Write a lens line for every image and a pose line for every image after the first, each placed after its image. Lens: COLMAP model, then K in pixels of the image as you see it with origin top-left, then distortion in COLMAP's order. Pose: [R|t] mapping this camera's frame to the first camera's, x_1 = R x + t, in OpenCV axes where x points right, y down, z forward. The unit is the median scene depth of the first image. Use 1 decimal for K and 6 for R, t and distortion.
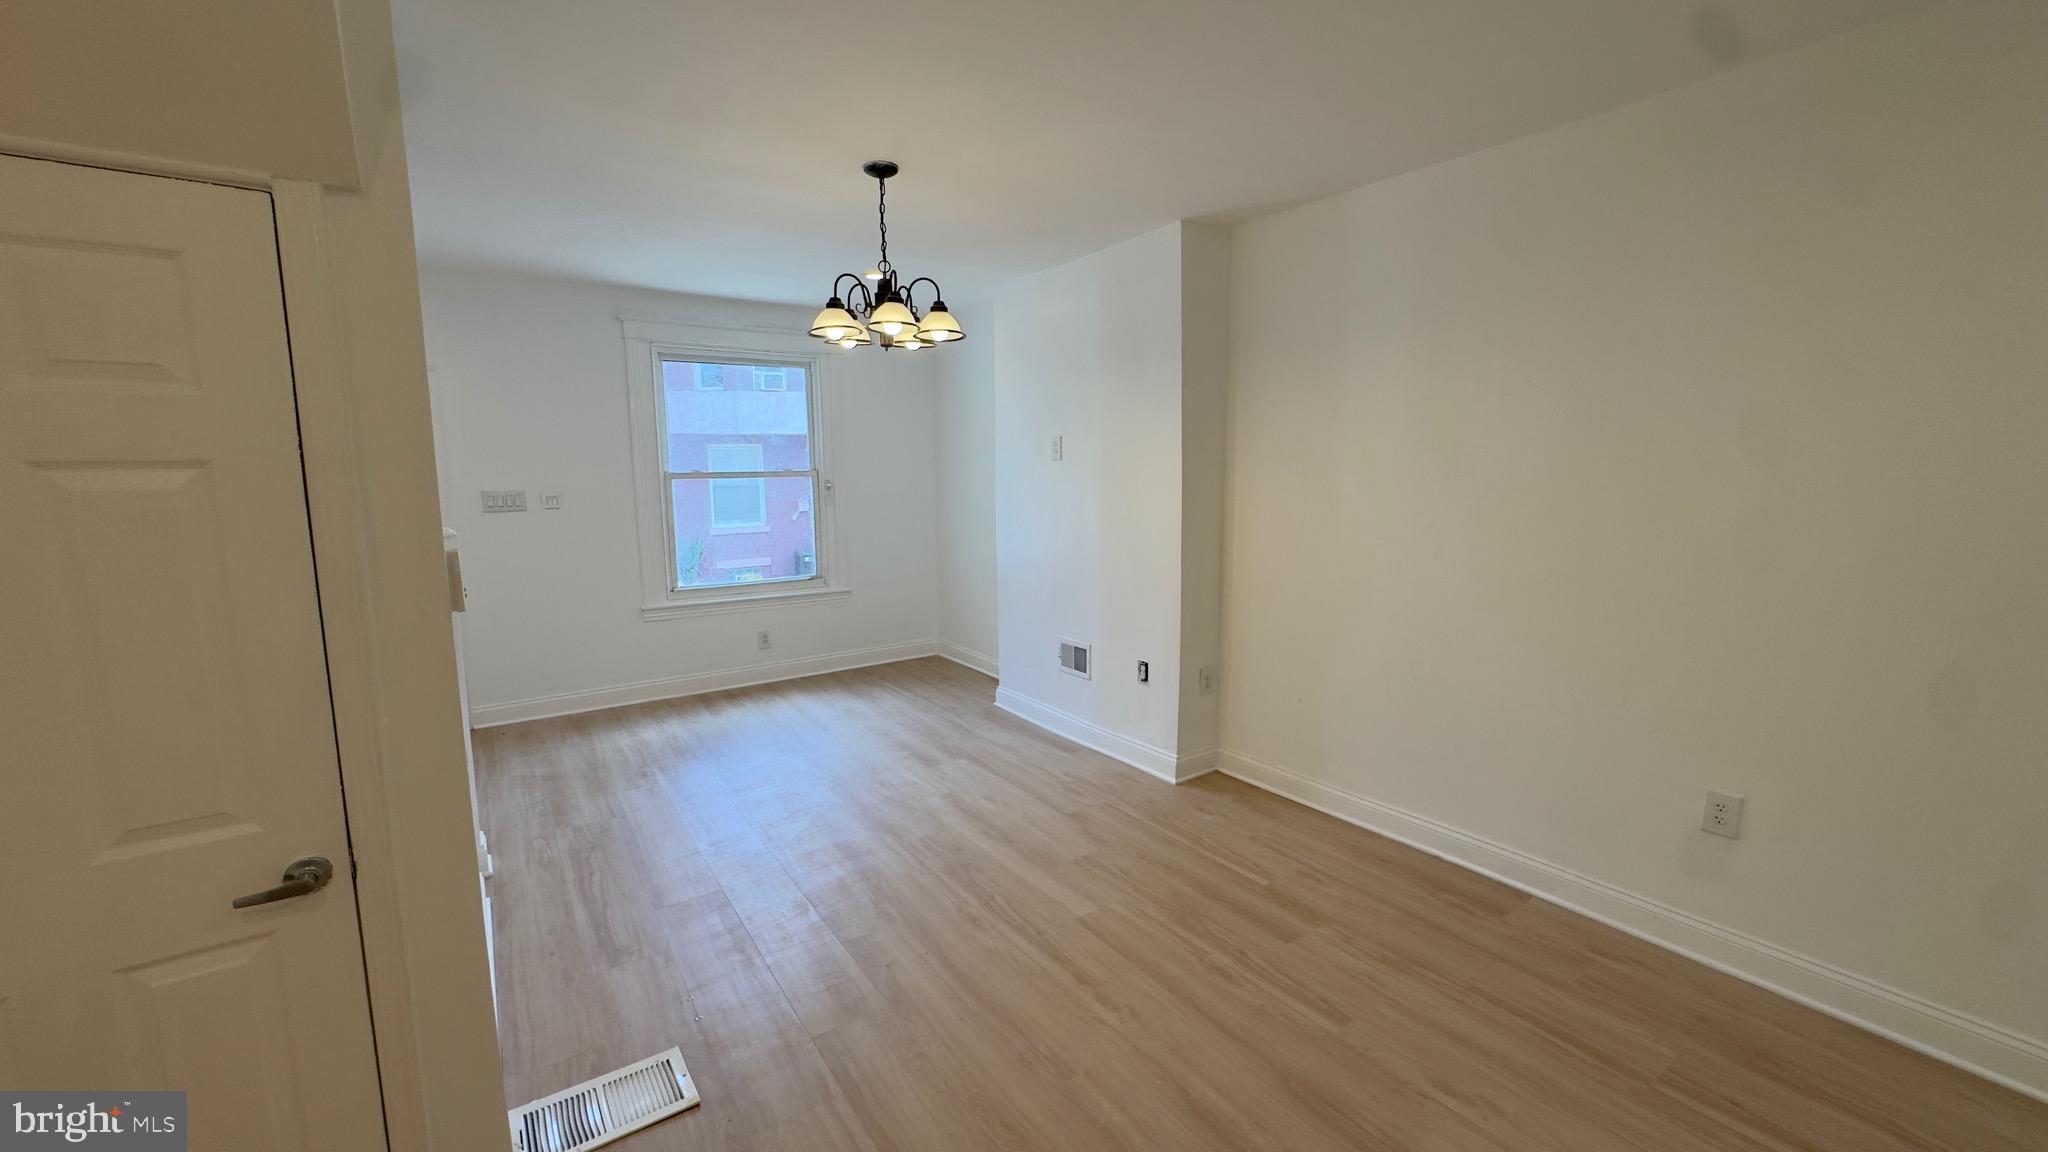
lens RADIAL K [[816.1, 0, 1024.0], [0, 816.1, 576.0], [0, 0, 1]] dist [-0.000852, -0.000052]
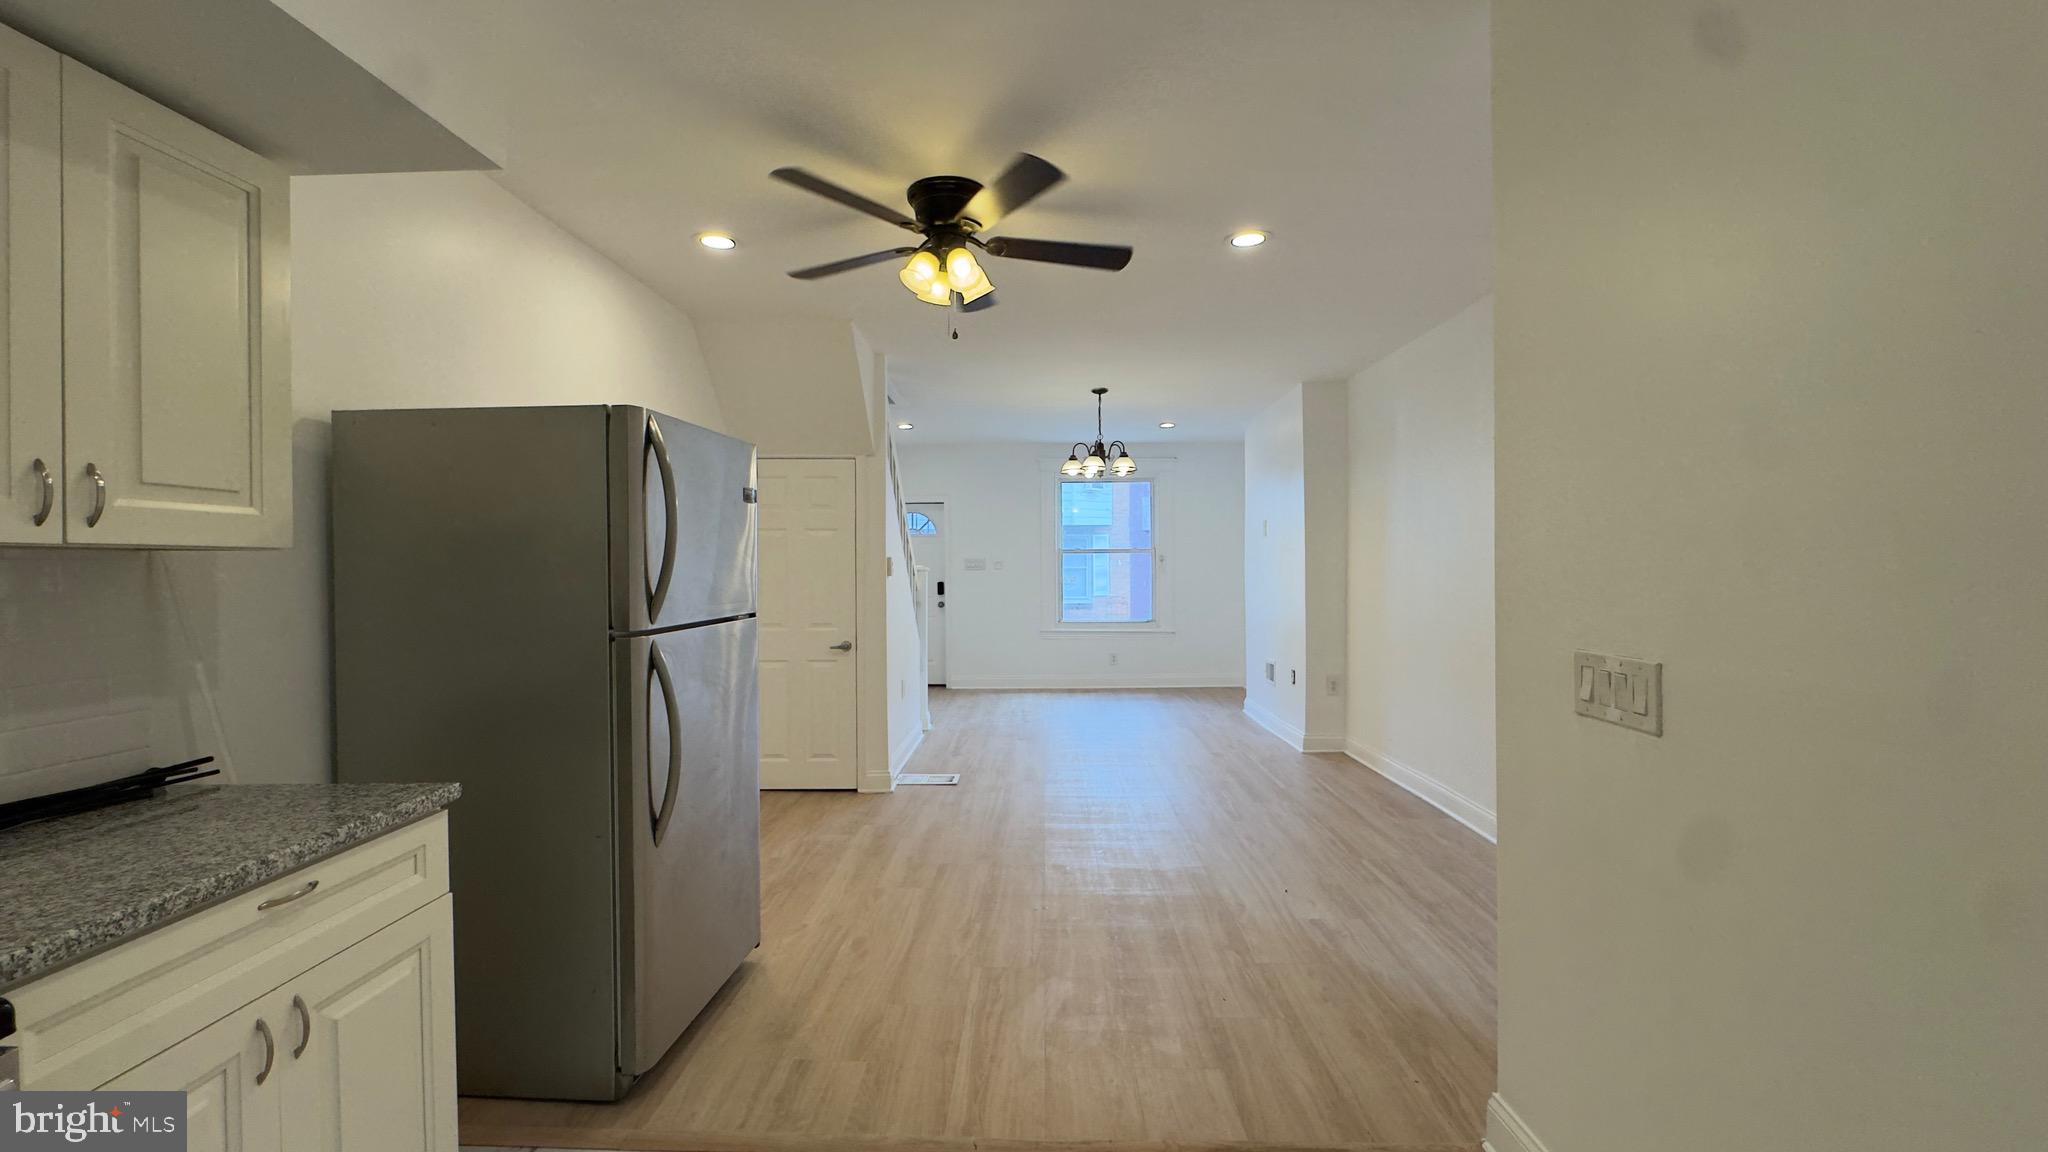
lens RADIAL K [[816.1, 0, 1024.0], [0, 816.1, 576.0], [0, 0, 1]] dist [-0.000852, -0.000052]
pose [[0.816861, 0.012759, -0.576694, 0.708238], [-0.081225, 0.992338, -0.093097, 0.135171], [0.571087, 0.122890, 0.811639, -0.581168]]
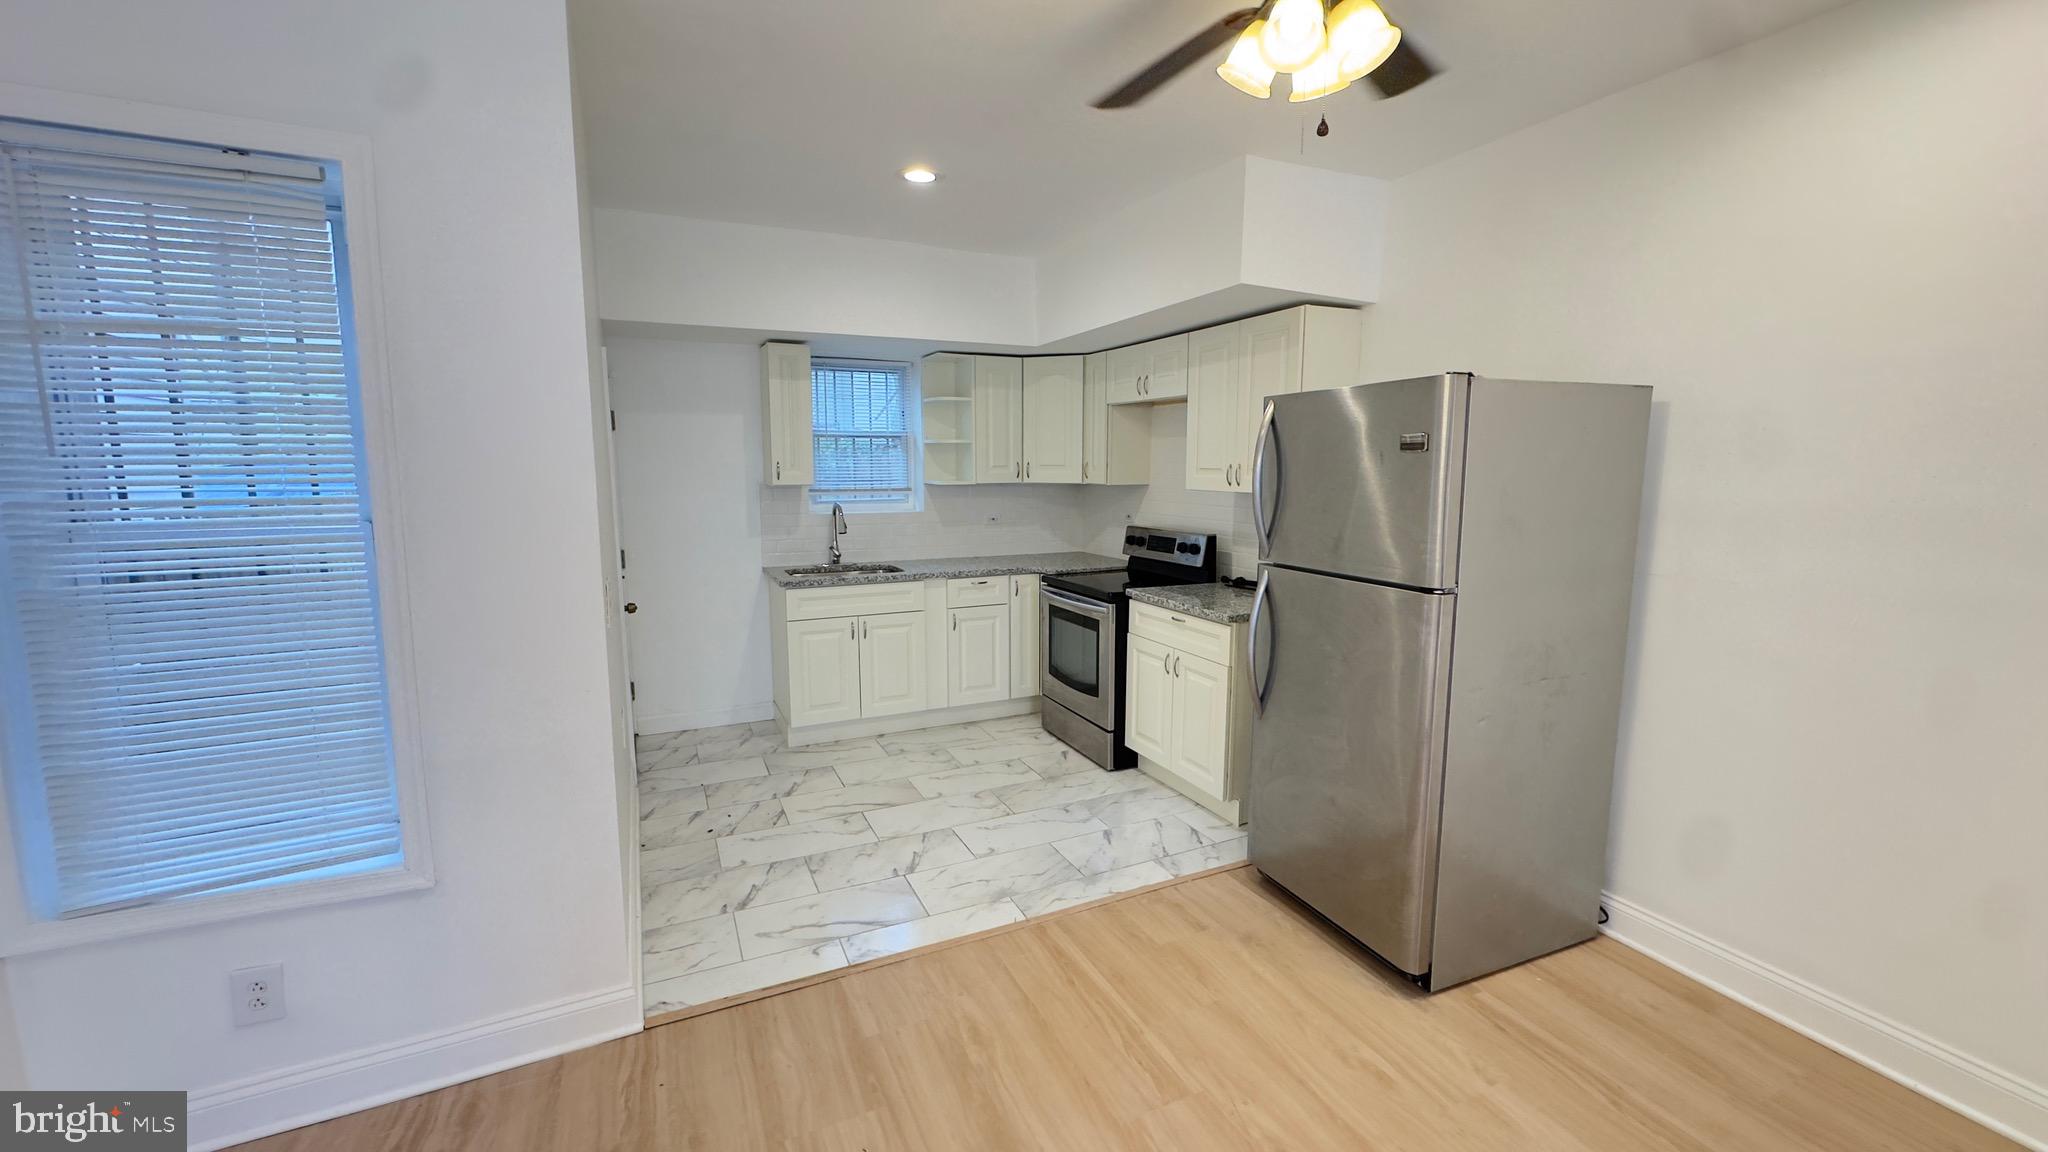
lens RADIAL K [[816.1, 0, 1024.0], [0, 816.1, 576.0], [0, 0, 1]] dist [-0.000852, -0.000052]
pose [[-0.987117, -0.011828, 0.159565, 0.252088], [0.032289, 0.962019, 0.271065, -0.071351], [-0.156711, 0.272725, -0.949243, 0.554117]]
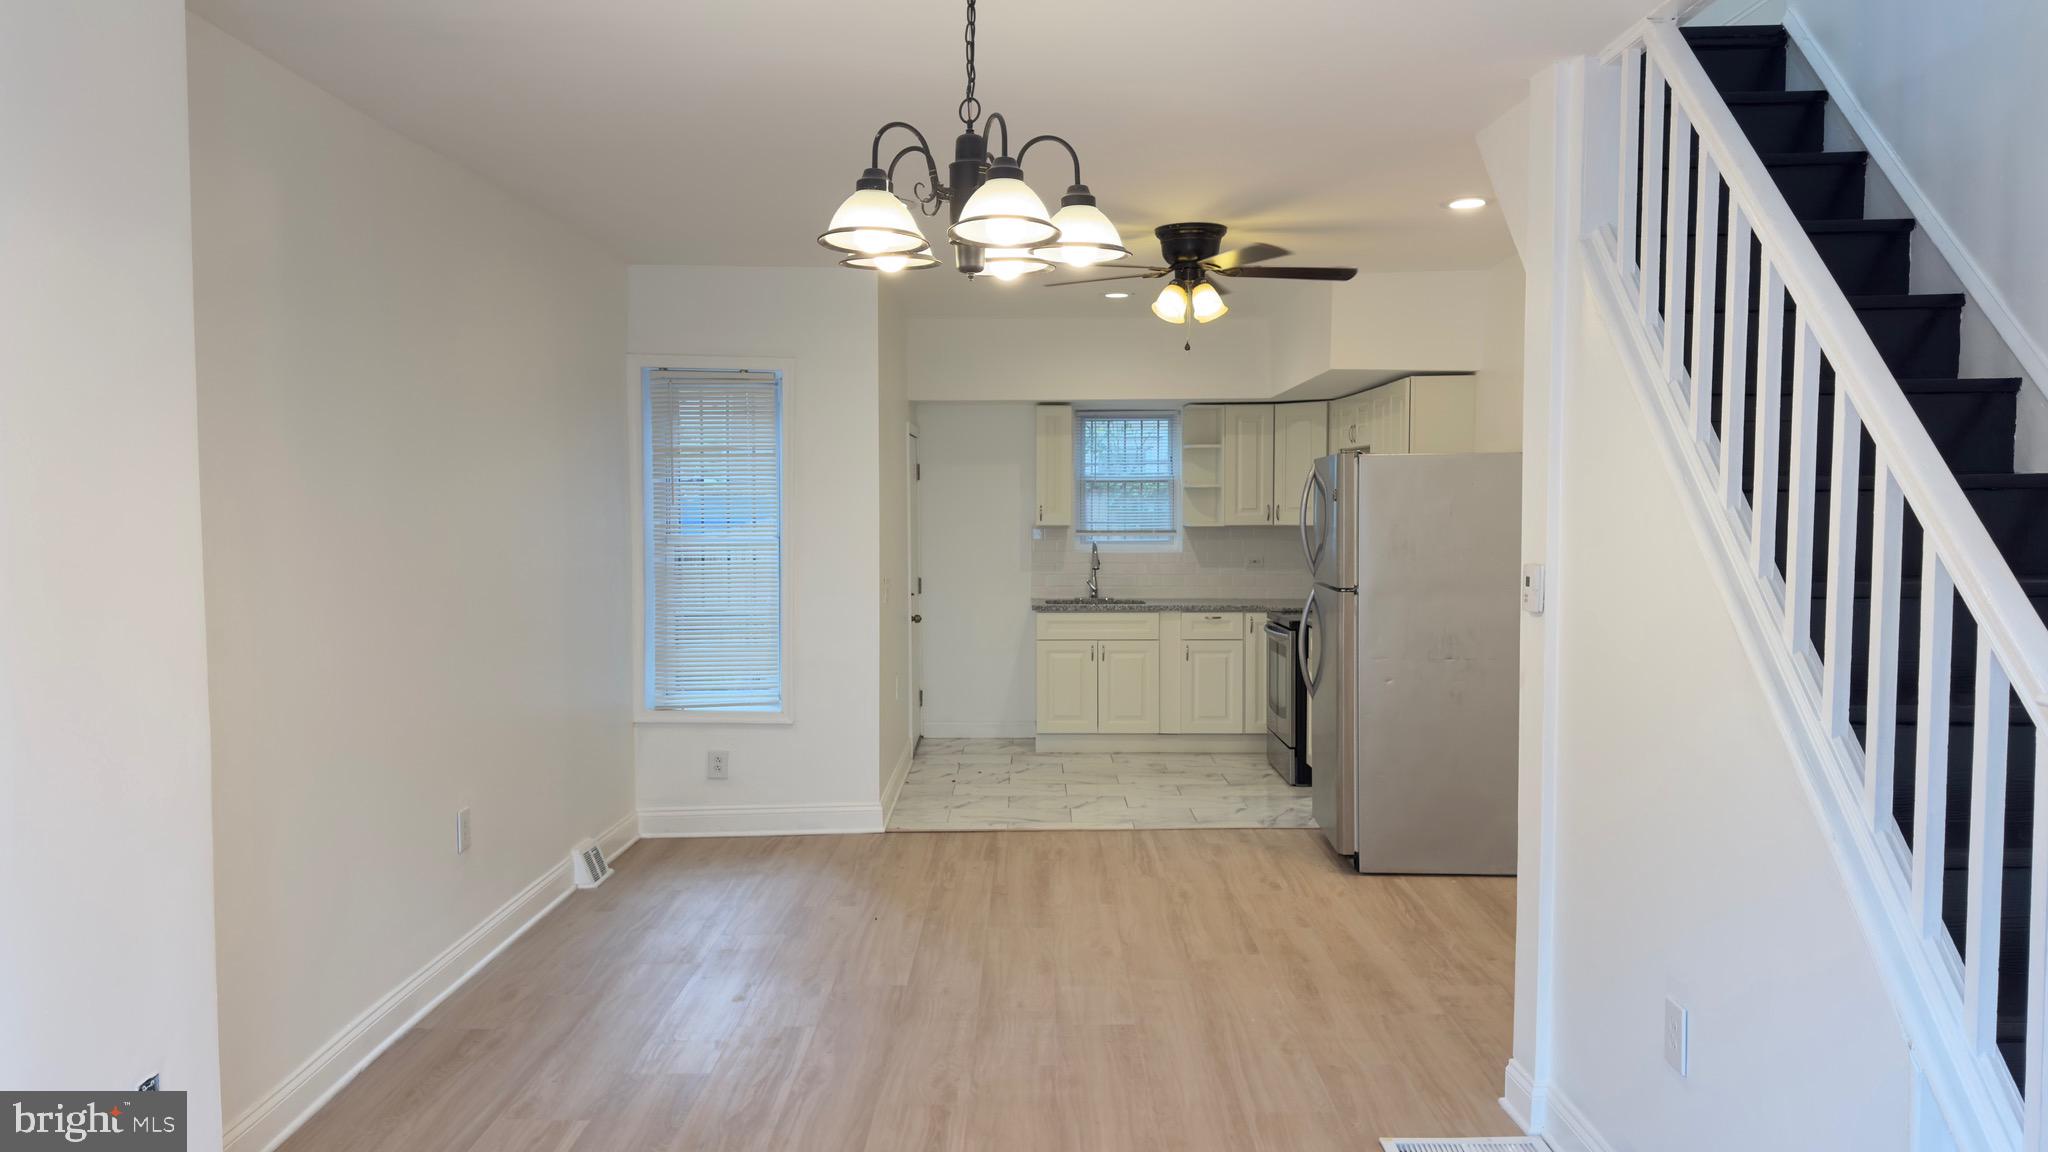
lens RADIAL K [[1395.0, 0, 1024.0], [0, 1395.0, 576.0], [0, 0, 1]] dist [0.000141, -0.000180]
pose [[-0.825162, -0.018005, 0.564609, -0.574037], [0.089260, 0.982780, 0.161792, -0.196629], [-0.557799, 0.183902, -0.809345, 1.451210]]
